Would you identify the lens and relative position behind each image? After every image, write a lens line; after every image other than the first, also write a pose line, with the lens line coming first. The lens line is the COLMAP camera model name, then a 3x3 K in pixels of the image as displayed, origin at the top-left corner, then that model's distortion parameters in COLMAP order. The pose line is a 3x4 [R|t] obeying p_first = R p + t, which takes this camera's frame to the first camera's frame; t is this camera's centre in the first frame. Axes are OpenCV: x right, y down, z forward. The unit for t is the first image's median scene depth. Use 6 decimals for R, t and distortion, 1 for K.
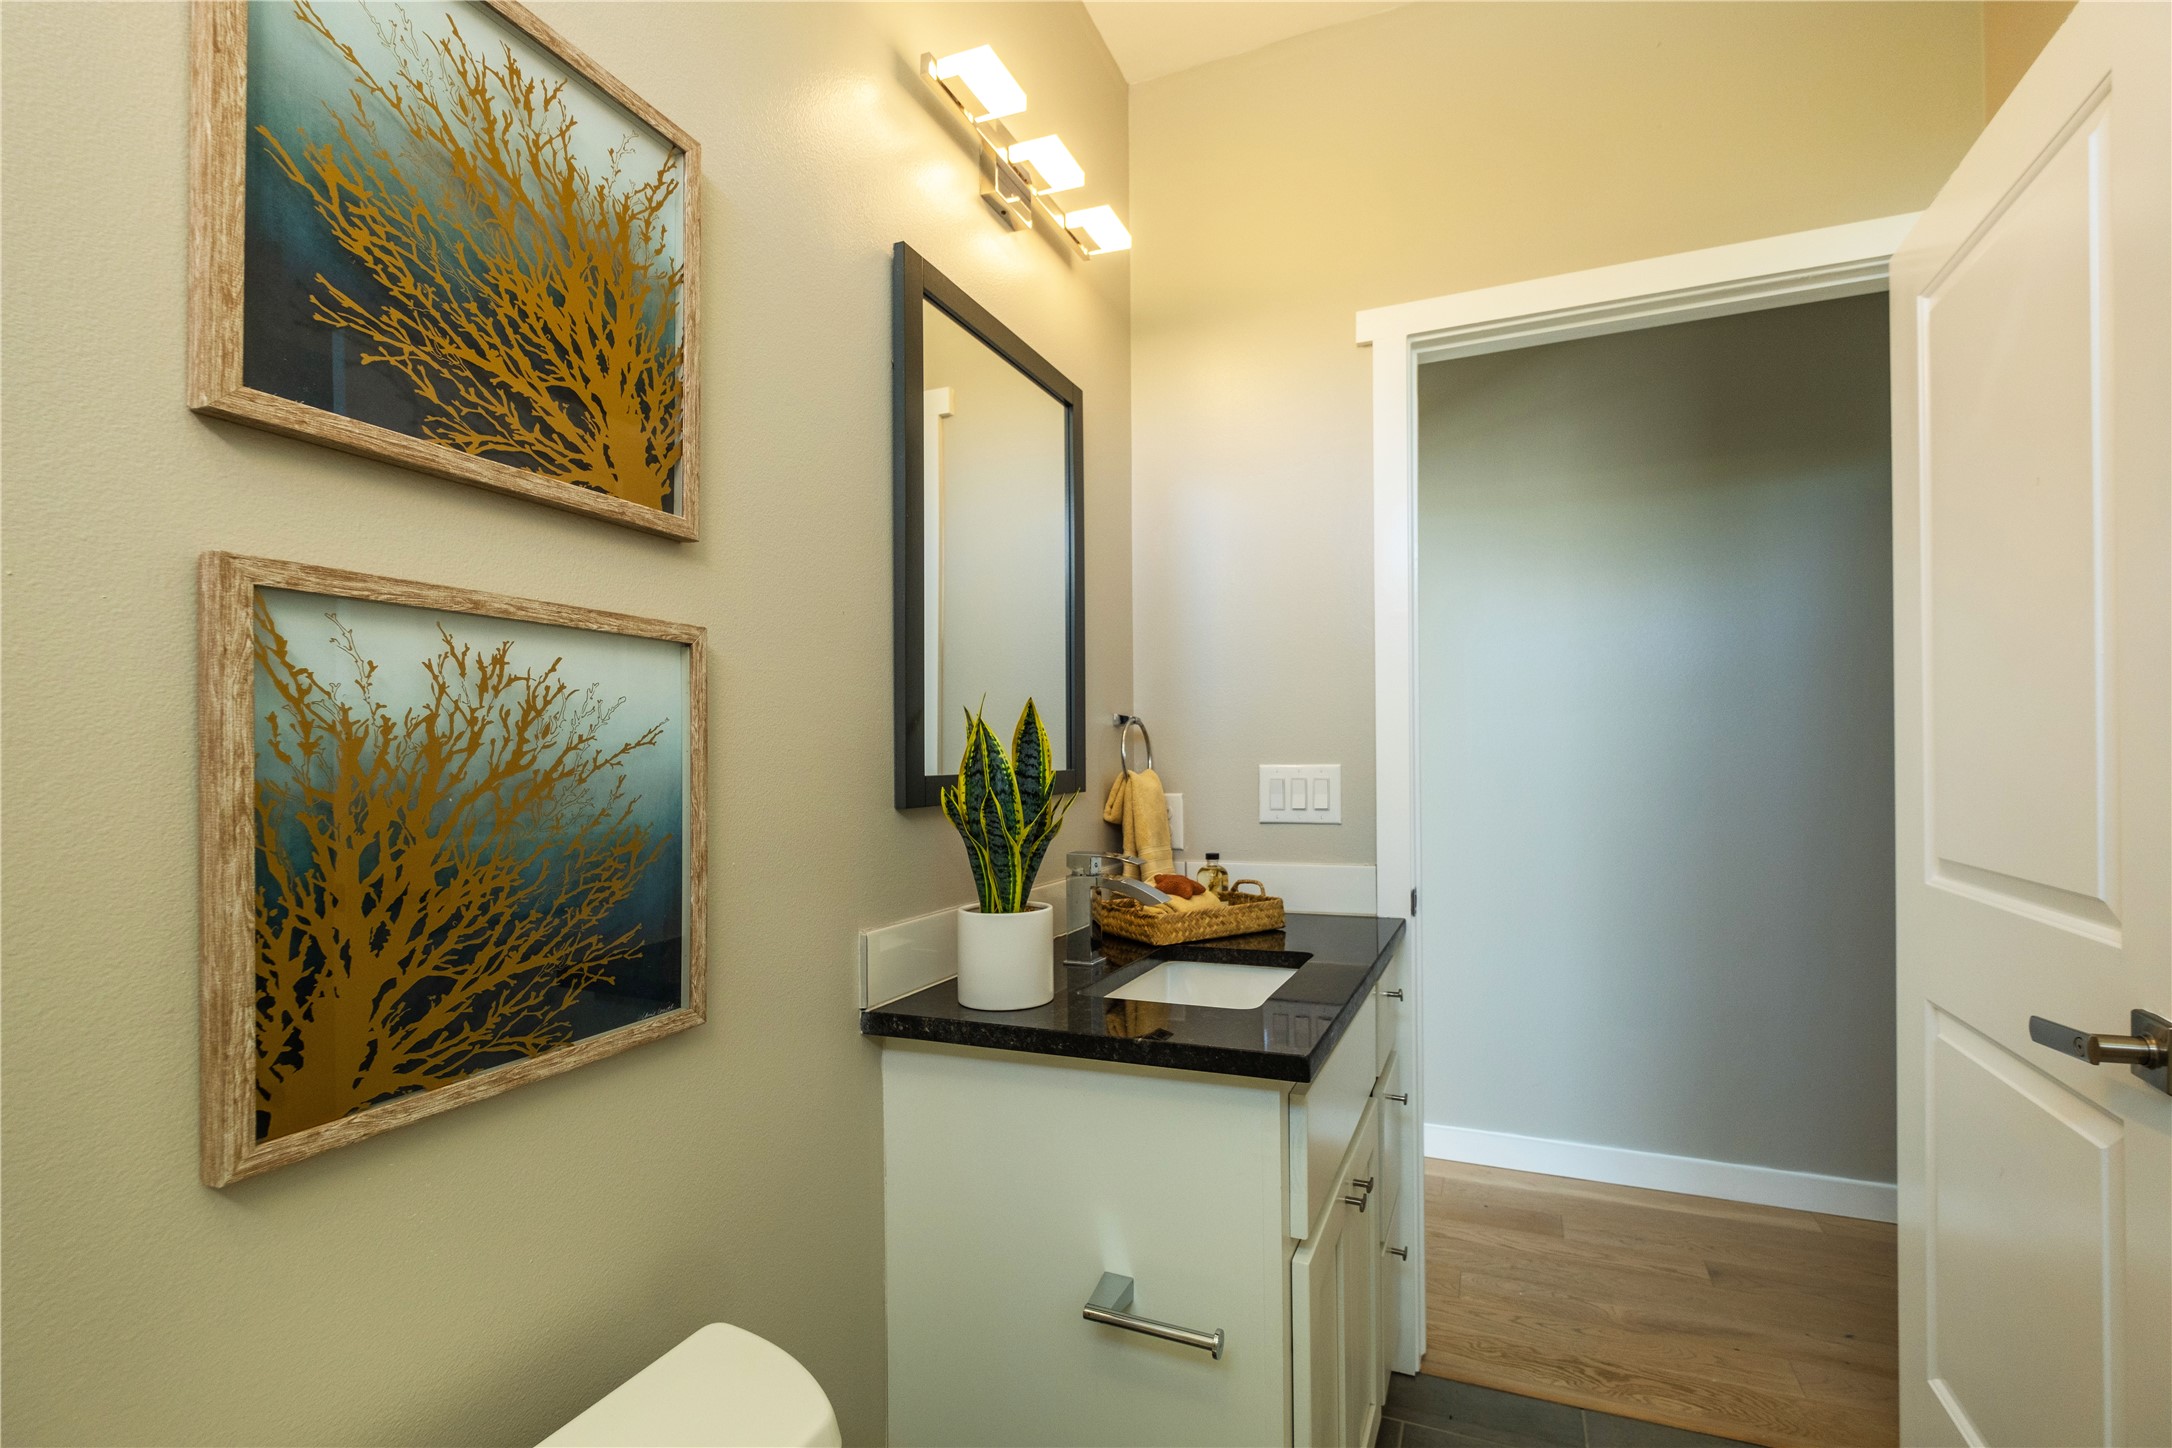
lens RADIAL K [[979.9, 0, 1089.5], [0, 979.9, 740.7], [0, 0, 1]] dist [0.002165, -0.002914]
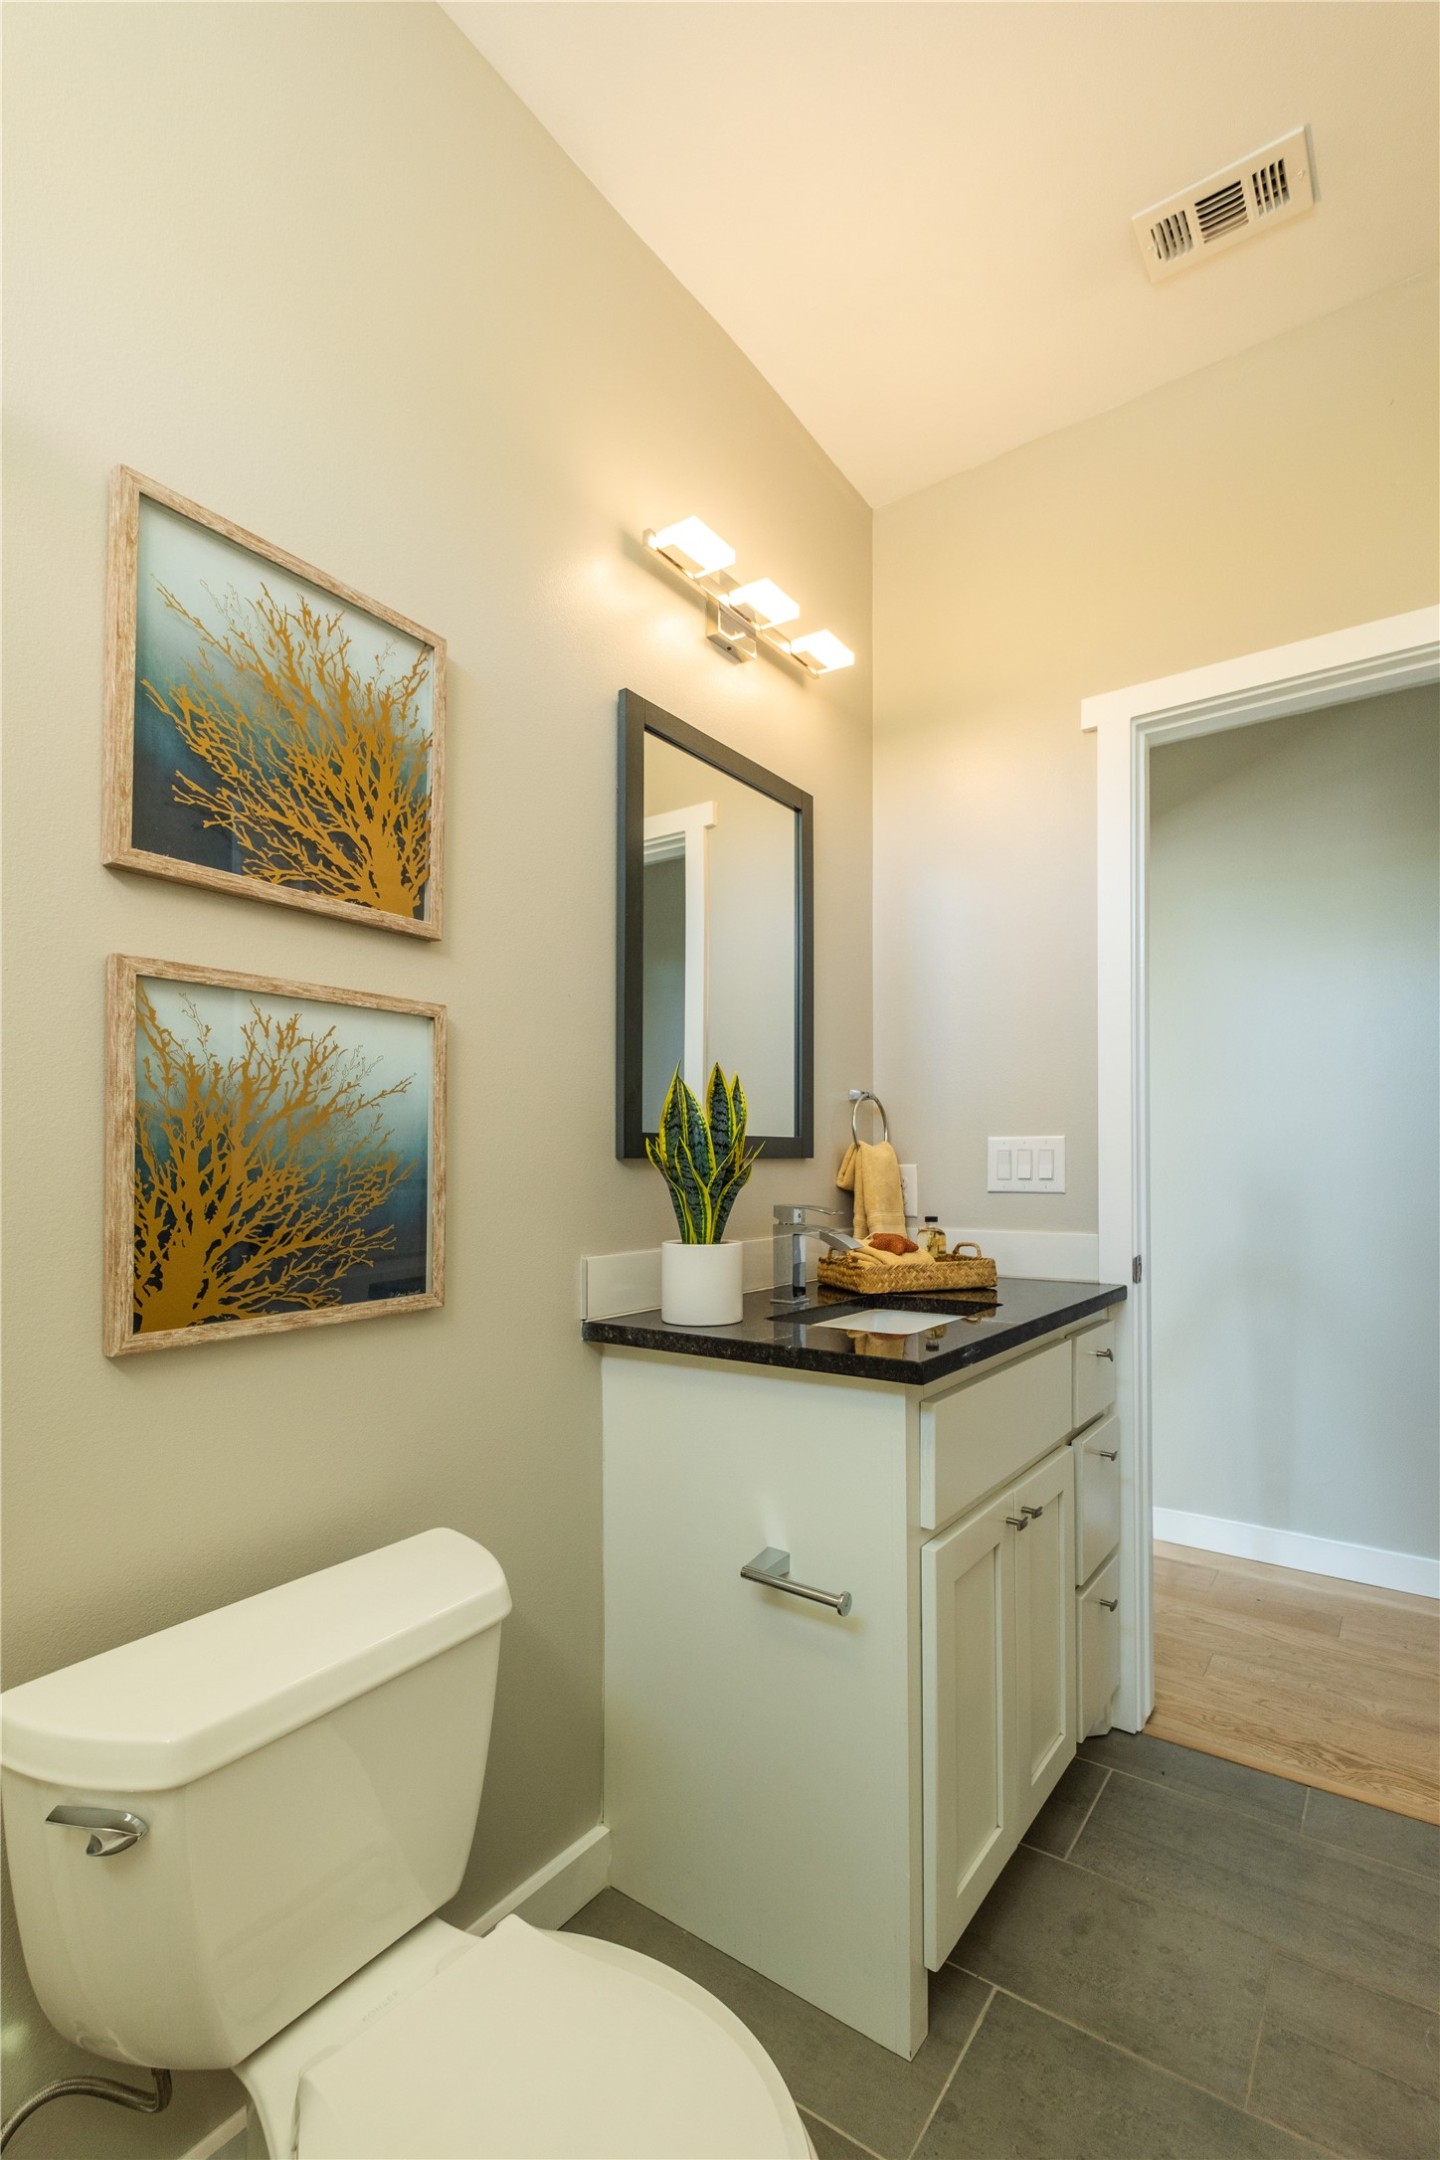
lens RADIAL K [[974.4, 0, 699.9], [0, 974.4, 1132.2], [0, 0, 1]] dist [0.002165, -0.002914]
pose [[0.972613, 0.003525, -0.232406, 0.266929], [-0.005687, 0.999947, -0.008633, 0.070093], [0.232363, 0.009718, 0.972581, -0.209459]]
